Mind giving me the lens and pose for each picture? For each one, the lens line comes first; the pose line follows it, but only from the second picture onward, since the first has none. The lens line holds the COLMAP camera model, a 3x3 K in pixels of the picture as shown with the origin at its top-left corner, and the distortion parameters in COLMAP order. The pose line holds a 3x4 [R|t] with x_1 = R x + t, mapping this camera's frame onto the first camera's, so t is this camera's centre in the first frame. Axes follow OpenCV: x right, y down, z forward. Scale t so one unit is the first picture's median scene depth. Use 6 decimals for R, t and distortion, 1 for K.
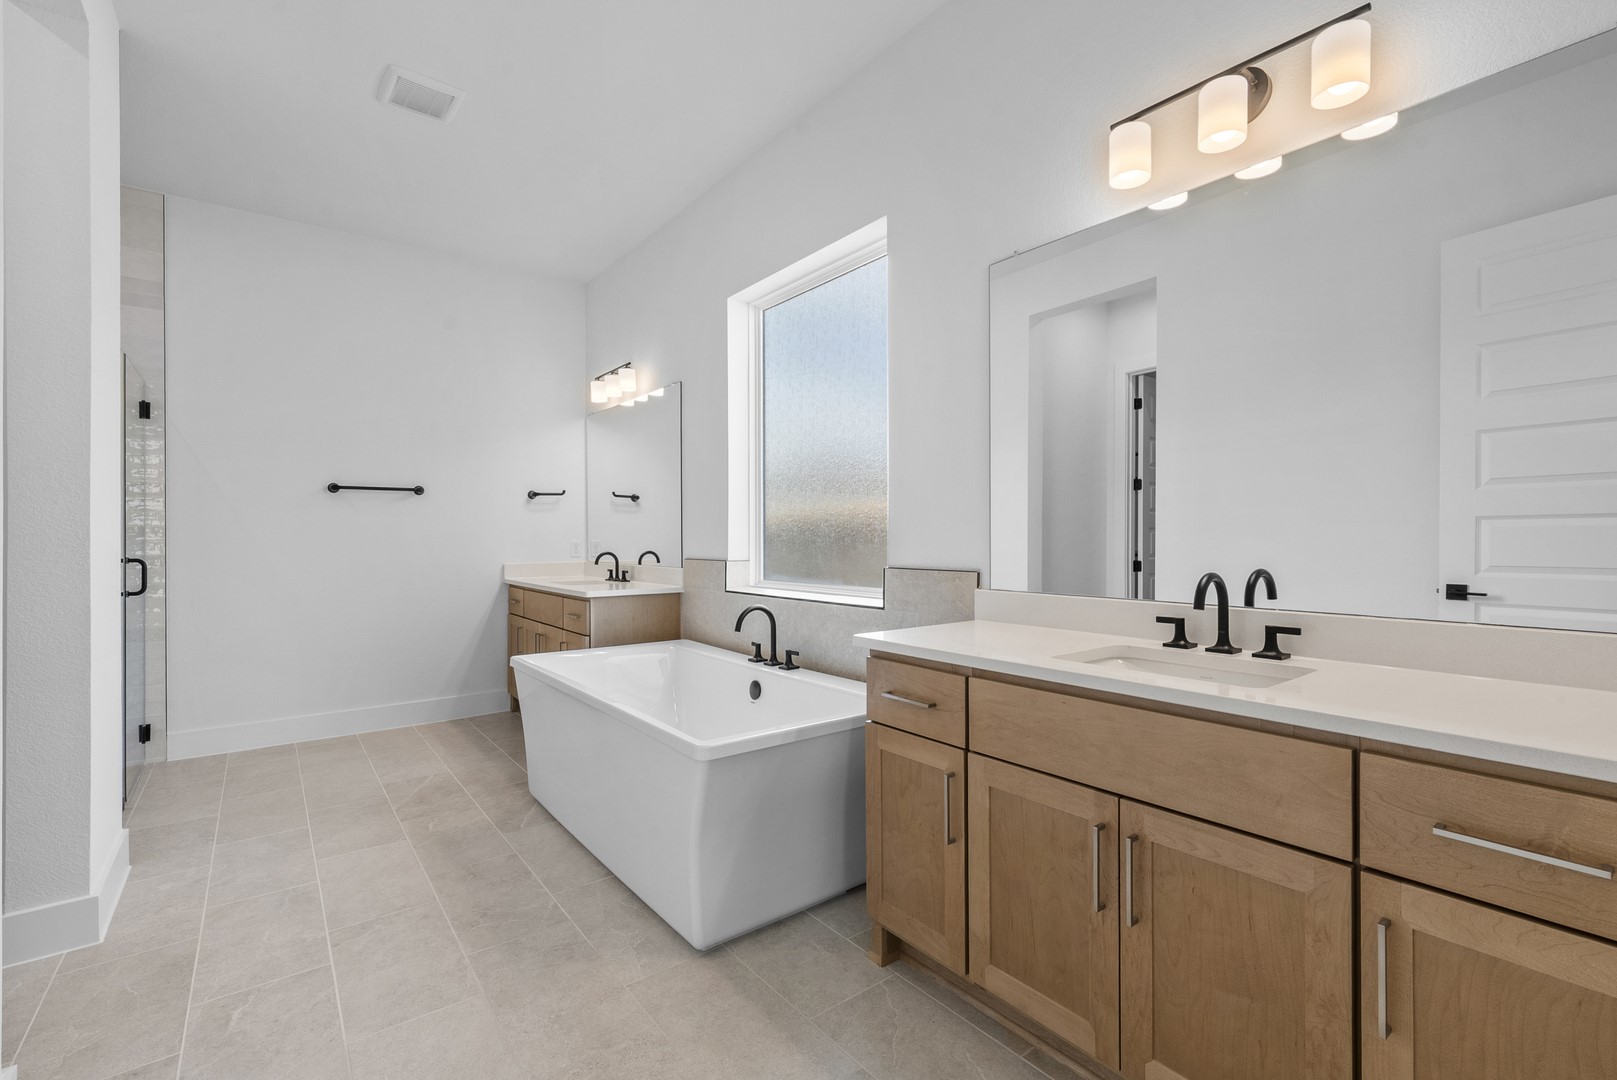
lens RADIAL K [[717.9, 0, 814.1], [0, 717.9, 537.5], [0, 0, 1]] dist [-0.003922, -0.000049]
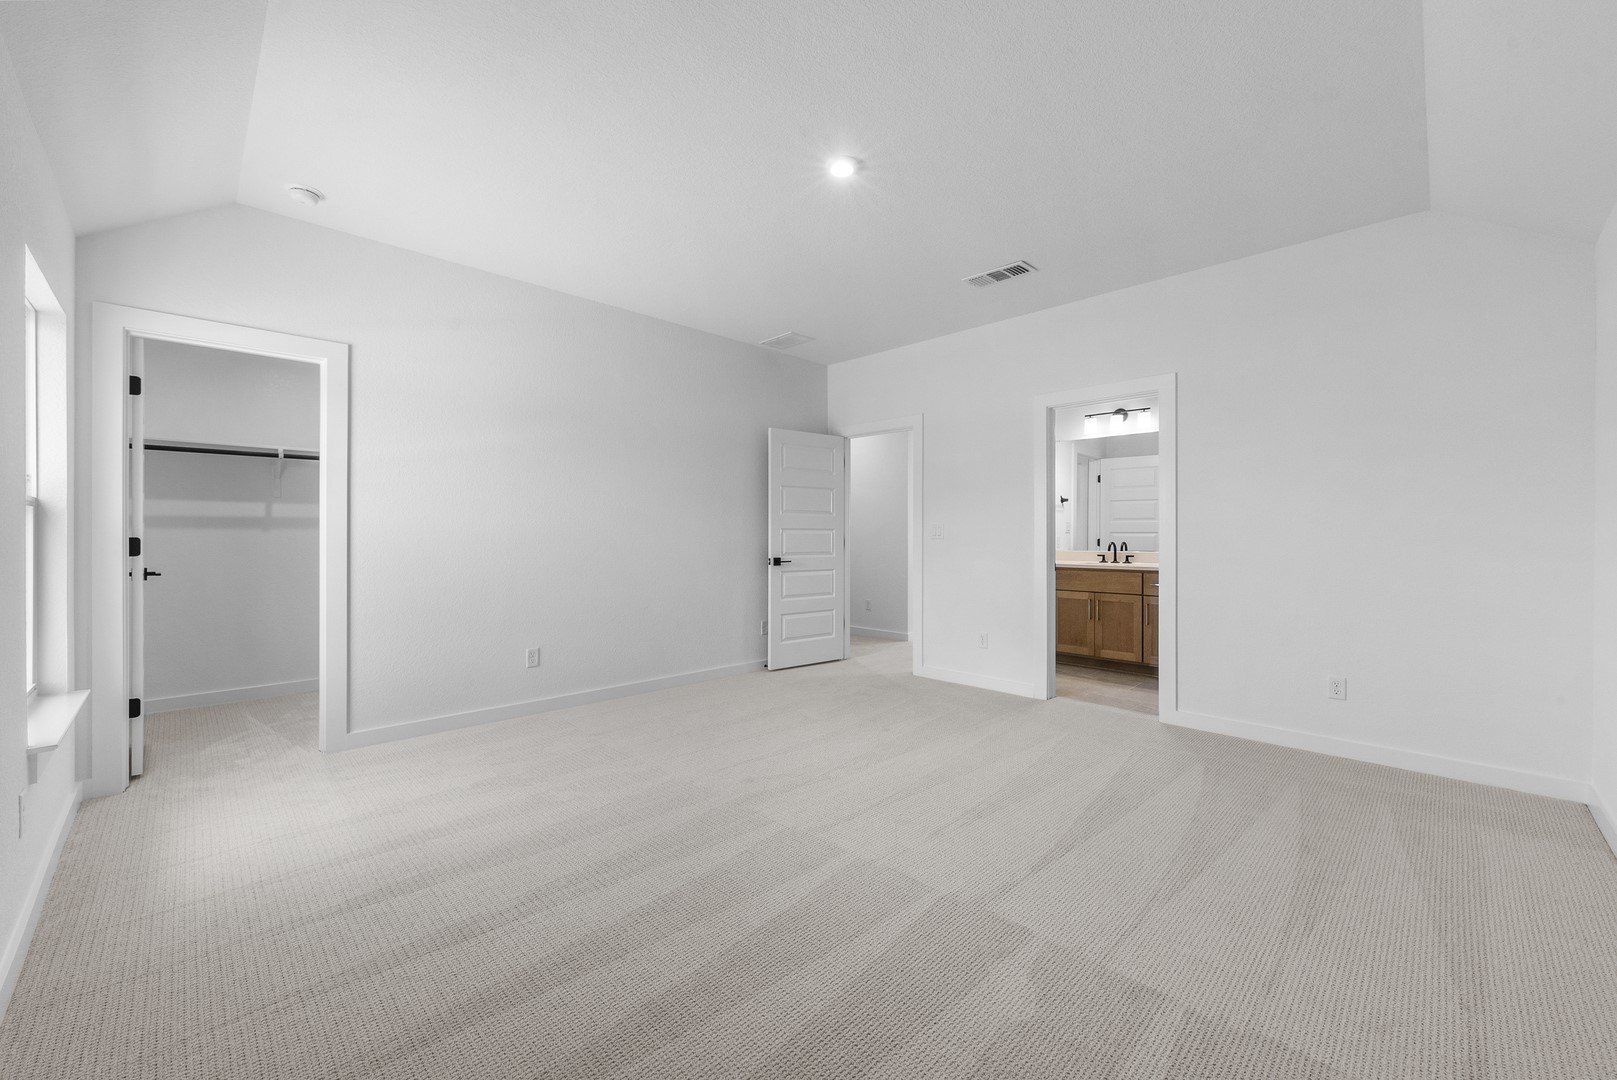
lens RADIAL K [[640.5, 0, 809.6], [0, 640.5, 537.1], [0, 0, 1]] dist [-0.003615, 0.000062]
pose [[0.992516, 0.005775, 0.121976, -1.517093], [-0.007107, 0.999920, 0.010481, -0.002812], [-0.121905, -0.011269, 0.992478, -2.269315]]
